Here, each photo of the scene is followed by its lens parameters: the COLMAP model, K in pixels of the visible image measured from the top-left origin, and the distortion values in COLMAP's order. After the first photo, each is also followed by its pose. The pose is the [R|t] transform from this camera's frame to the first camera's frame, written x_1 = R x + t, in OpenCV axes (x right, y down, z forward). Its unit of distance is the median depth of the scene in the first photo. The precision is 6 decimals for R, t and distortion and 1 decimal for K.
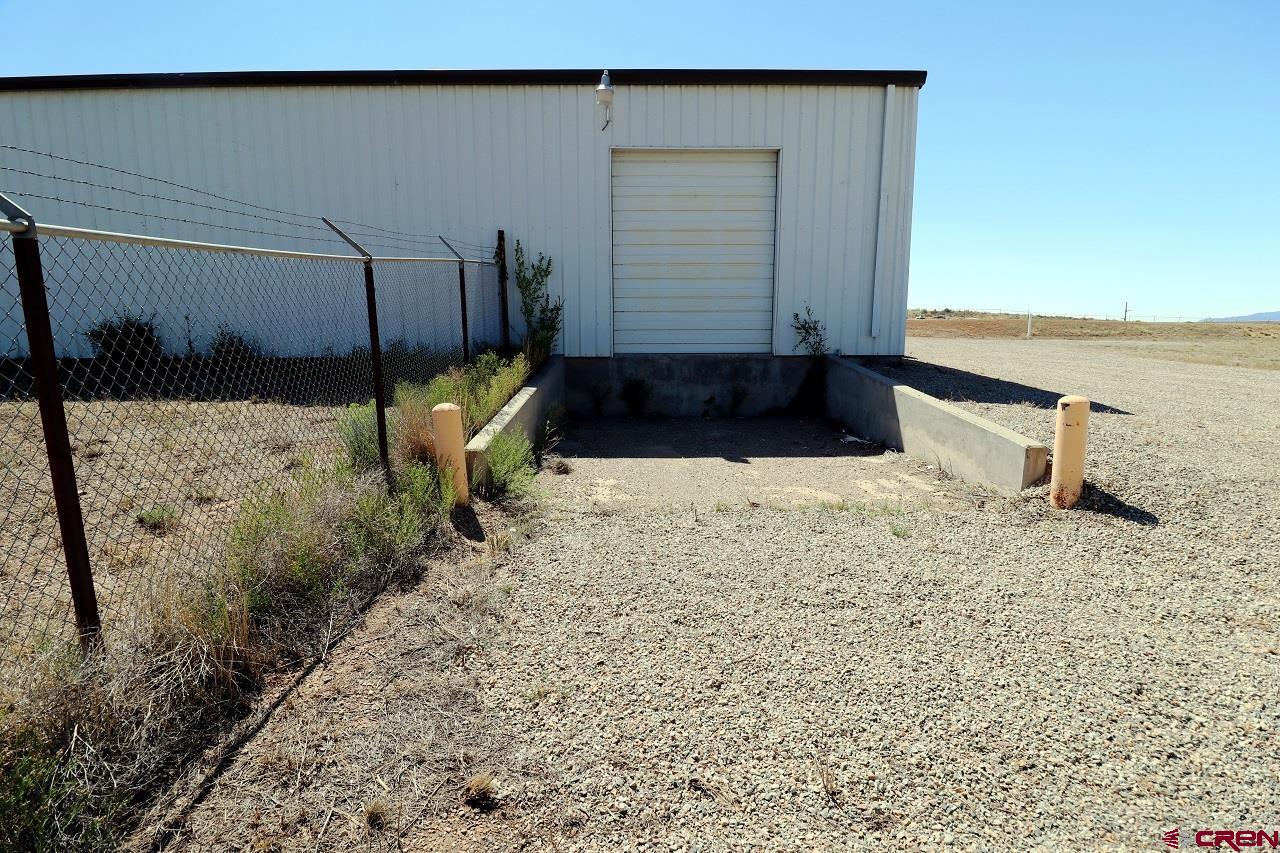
lens RADIAL K [[594.4, 0, 640.0], [0, 594.4, 426.5], [0, 0, 1]] dist [0.000801, 0.000070]
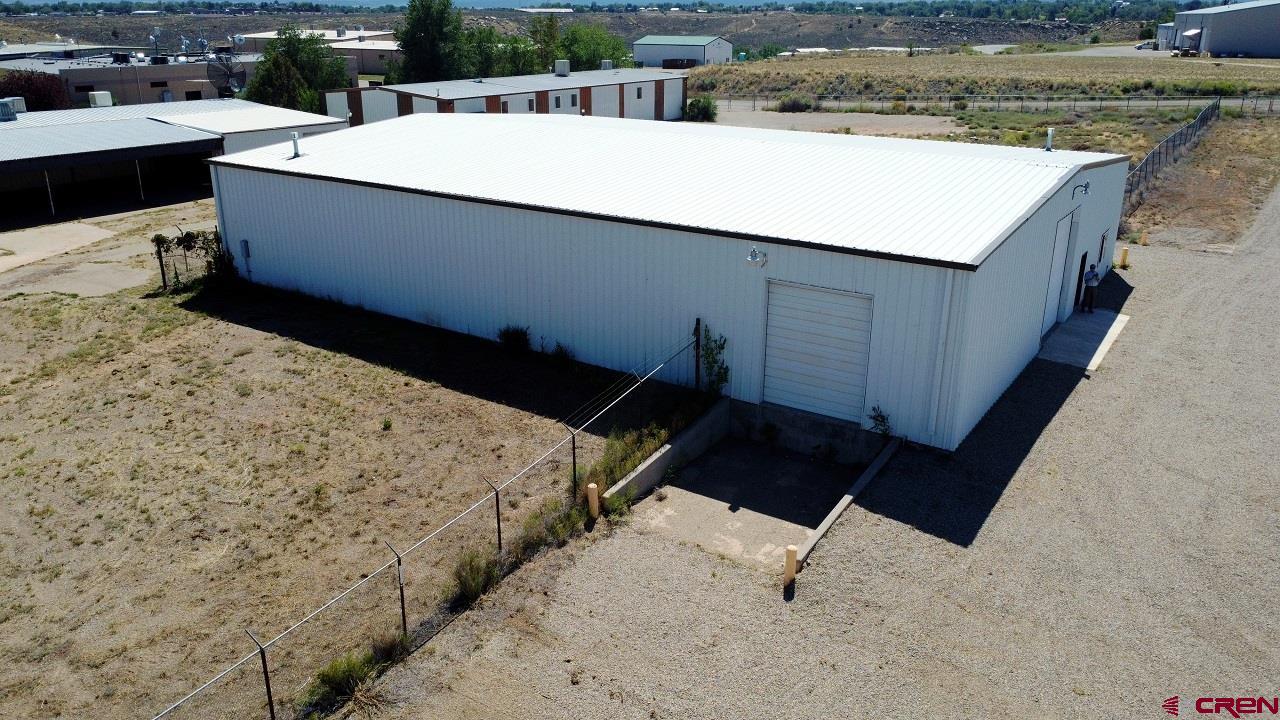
lens RADIAL K [[944.3, 0, 640.0], [0, 944.3, 360.0], [0, 0, 1]] dist [-0.000152, 0.000480]
pose [[0.826730, 0.193343, -0.528334, 0.979154], [-0.094710, 0.973521, 0.208057, -0.720522], [0.554570, -0.121968, 0.823150, -1.162655]]
